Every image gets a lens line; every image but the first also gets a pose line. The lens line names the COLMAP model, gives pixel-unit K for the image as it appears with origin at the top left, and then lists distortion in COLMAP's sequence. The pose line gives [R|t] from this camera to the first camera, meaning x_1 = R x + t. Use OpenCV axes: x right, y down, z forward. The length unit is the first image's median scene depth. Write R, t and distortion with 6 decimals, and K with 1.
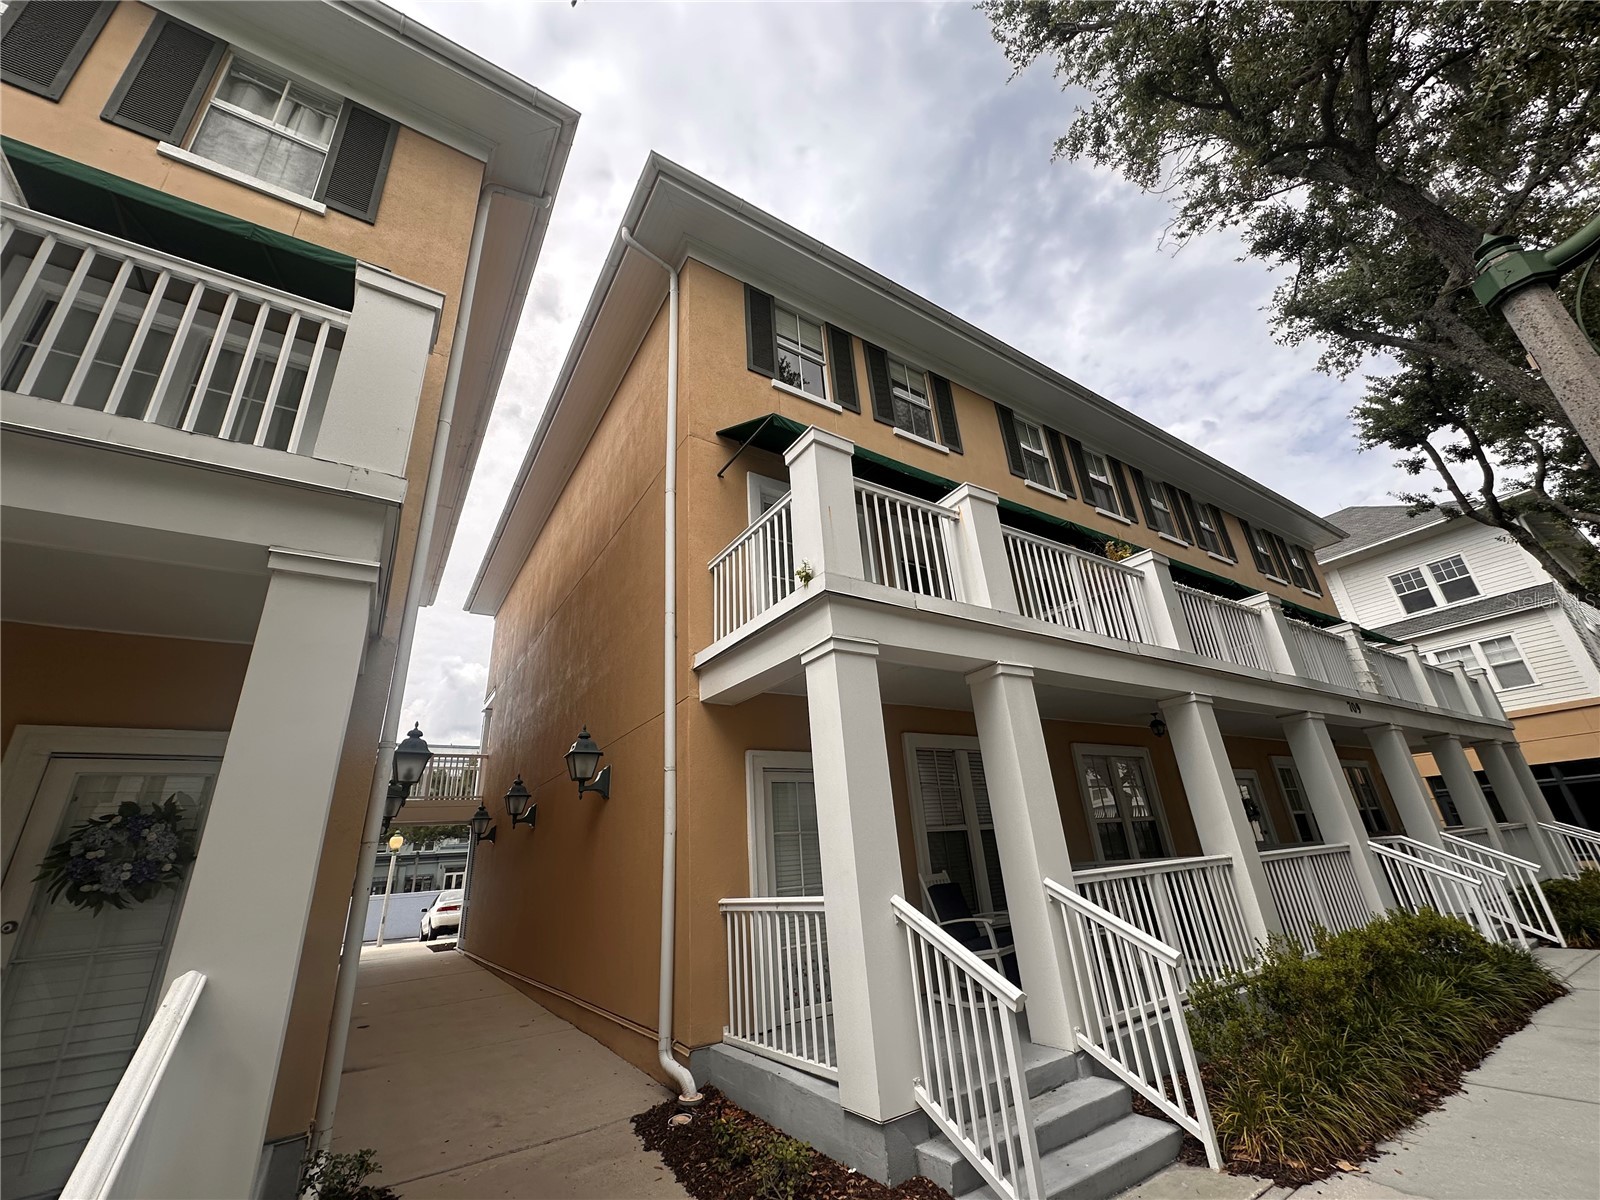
lens RADIAL K [[638.9, 0, 796.6], [0, 638.9, 603.9], [0, 0, 1]] dist [-0.002868, 0.000257]
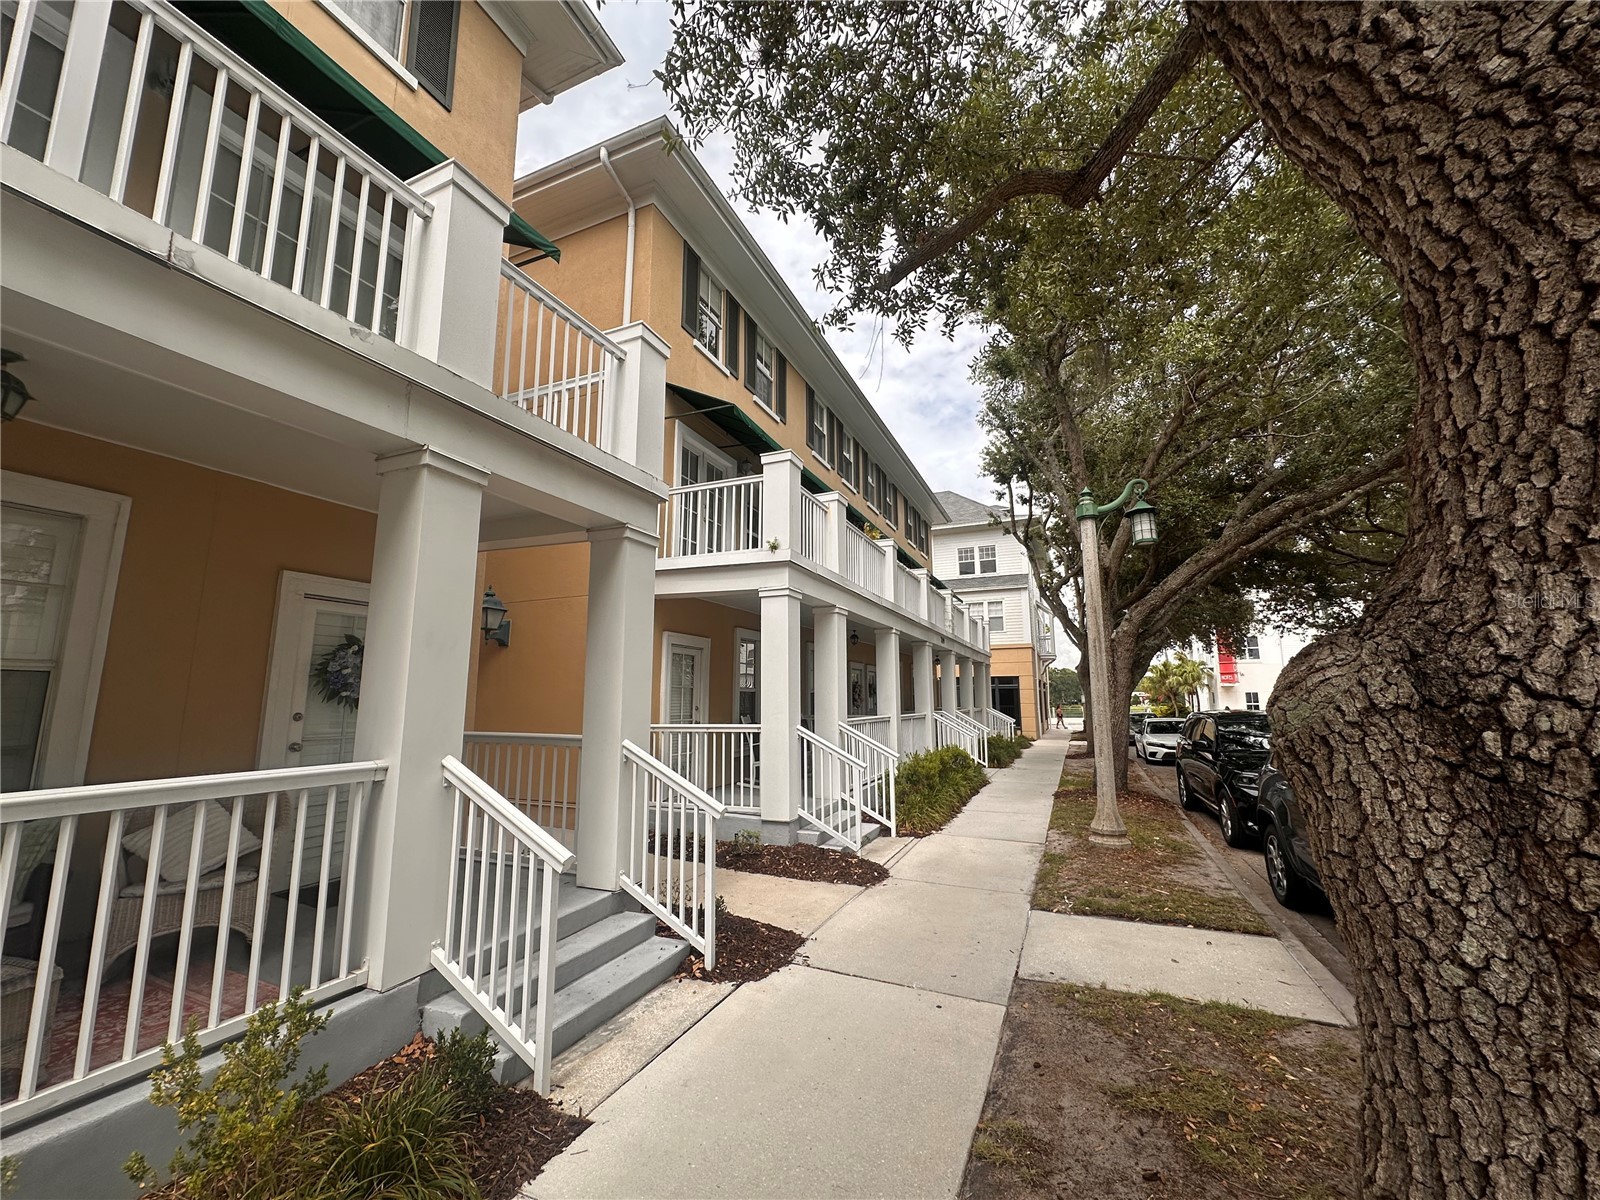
lens RADIAL K [[638.9, 0, 792.0], [0, 638.9, 604.5], [0, 0, 1]] dist [-0.002868, 0.000257]
pose [[0.834656, 0.146469, 0.530940, -0.462417], [-0.259758, 0.954730, 0.144969, -0.087163], [-0.485671, -0.258915, 0.834917, -0.260205]]
